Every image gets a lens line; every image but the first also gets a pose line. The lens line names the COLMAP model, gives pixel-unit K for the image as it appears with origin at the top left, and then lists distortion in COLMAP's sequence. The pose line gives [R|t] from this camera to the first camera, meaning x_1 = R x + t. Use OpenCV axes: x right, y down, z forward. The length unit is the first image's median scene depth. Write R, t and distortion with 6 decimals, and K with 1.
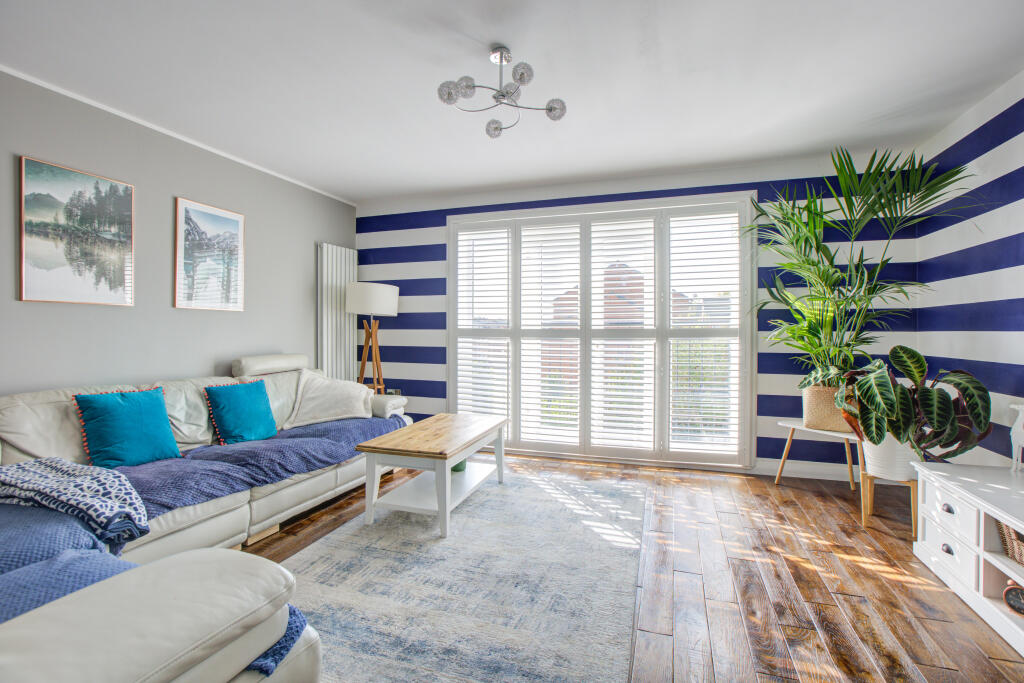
lens RADIAL K [[478.5, 0, 510.1], [0, 478.5, 334.4], [0, 0, 1]] dist [-0.006356, 0.002586]
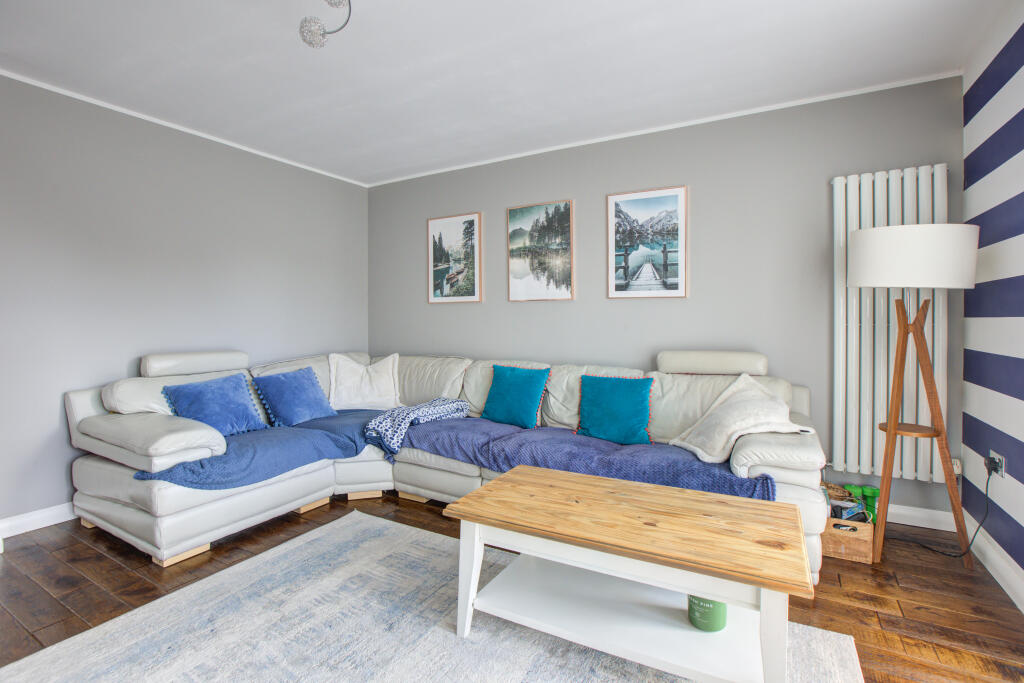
lens RADIAL K [[478.5, 0, 506.4], [0, 478.5, 324.8], [0, 0, 1]] dist [-0.006356, 0.002586]
pose [[-0.172084, 0.008312, -0.985047, 0.455764], [-0.010107, 0.999897, 0.010203, -0.007344], [0.985030, 0.011711, -0.171982, 1.104446]]
